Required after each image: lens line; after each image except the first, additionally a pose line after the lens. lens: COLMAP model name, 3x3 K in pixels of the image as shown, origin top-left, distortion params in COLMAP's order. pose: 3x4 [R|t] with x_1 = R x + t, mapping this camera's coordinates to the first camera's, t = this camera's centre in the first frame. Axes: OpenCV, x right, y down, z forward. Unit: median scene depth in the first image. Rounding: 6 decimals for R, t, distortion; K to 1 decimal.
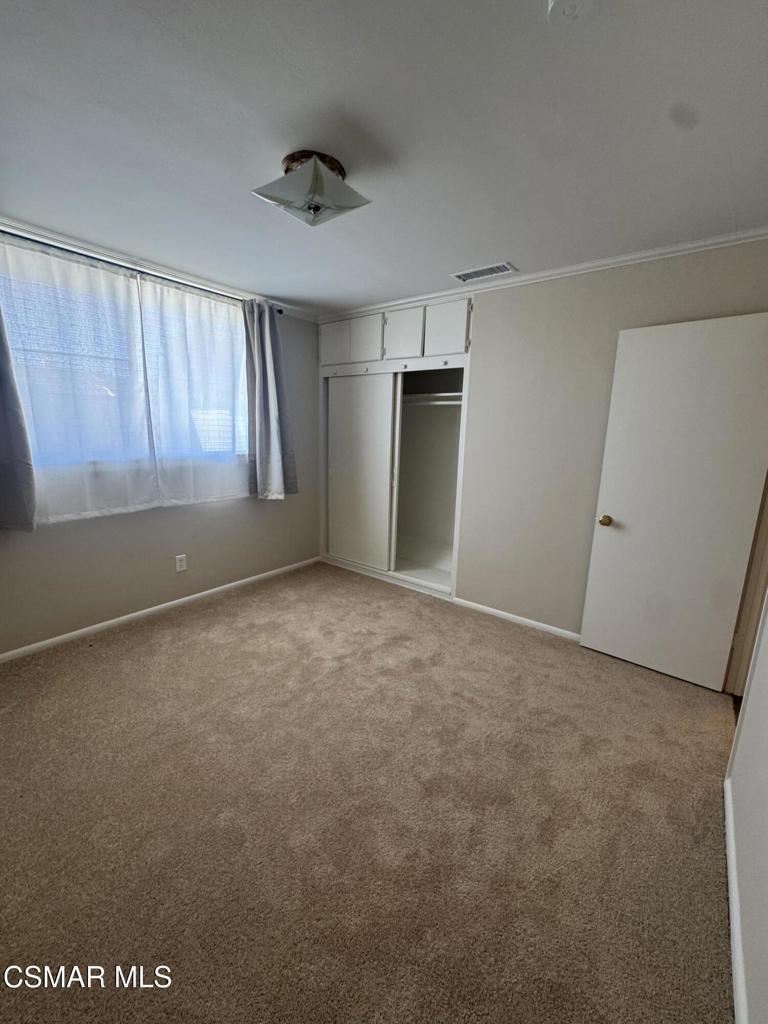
lens RADIAL K [[409.3, 0, 385.6], [0, 409.3, 513.0], [0, 0, 1]] dist [-0.007141, 0.000288]
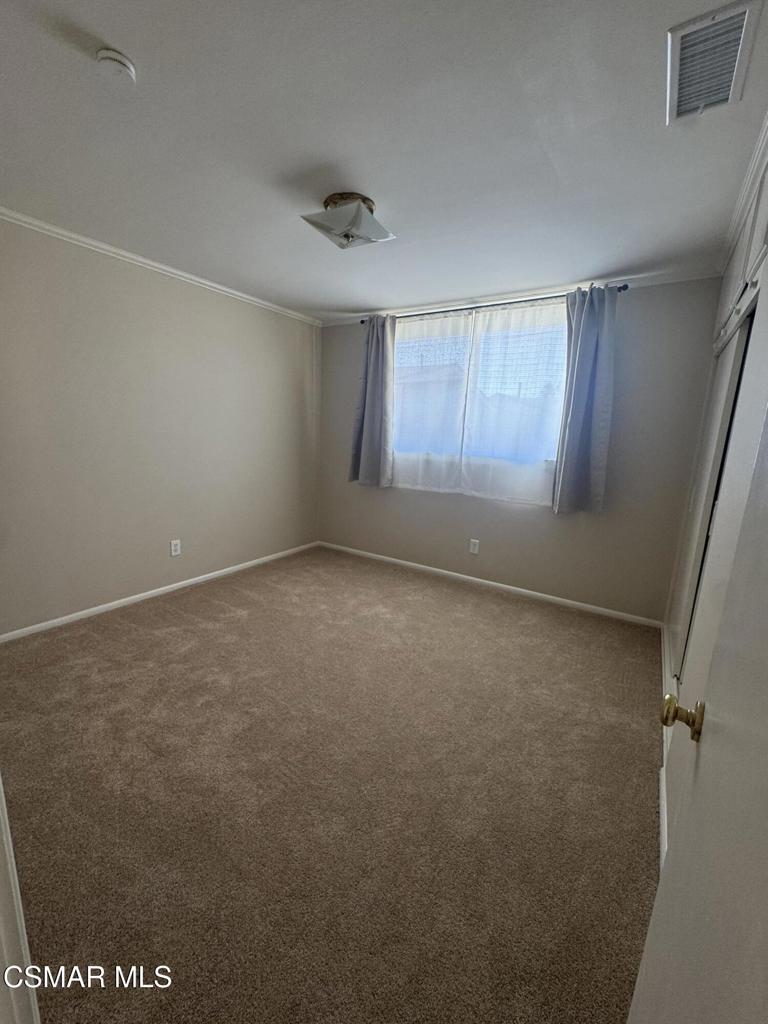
lens RADIAL K [[409.3, 0, 391.4], [0, 409.3, 512.7], [0, 0, 1]] dist [-0.007141, 0.000288]
pose [[0.090922, 0.166040, -0.981919, 0.675605], [-0.240272, 0.960531, 0.140175, -0.085688], [0.966438, 0.223183, 0.127228, 0.671515]]
